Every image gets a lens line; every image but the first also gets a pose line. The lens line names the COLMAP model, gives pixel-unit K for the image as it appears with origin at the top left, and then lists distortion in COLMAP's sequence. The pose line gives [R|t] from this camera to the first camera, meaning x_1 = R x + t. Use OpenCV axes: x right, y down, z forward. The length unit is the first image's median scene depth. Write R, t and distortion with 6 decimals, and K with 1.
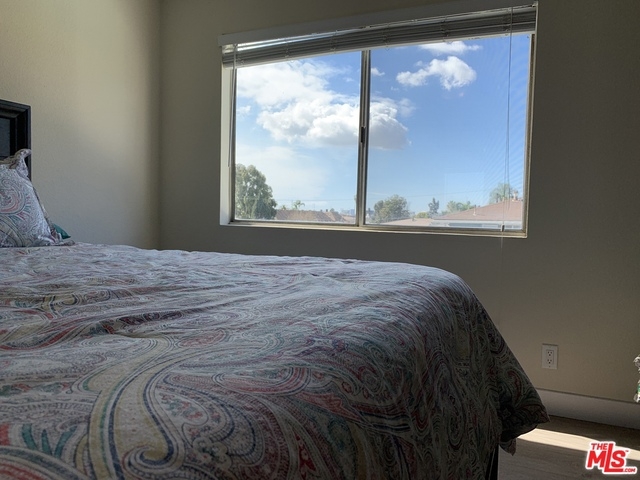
lens RADIAL K [[492.7, 0, 320.0], [0, 492.7, 240.0], [0, 0, 1]] dist [-0.003225, -0.006754]
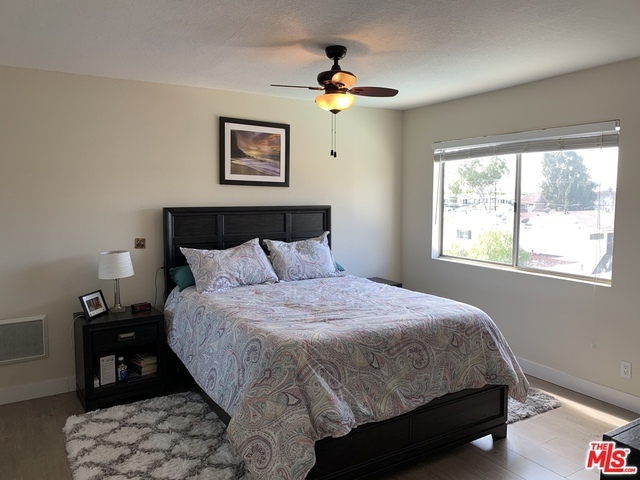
lens RADIAL K [[492.7, 0, 320.0], [0, 492.7, 240.0], [0, 0, 1]] dist [-0.003225, -0.006754]
pose [[0.818137, 0.036341, -0.573873, 0.496424], [-0.014705, 0.998997, 0.042298, -0.177719], [0.574835, -0.026167, 0.817851, -0.640797]]
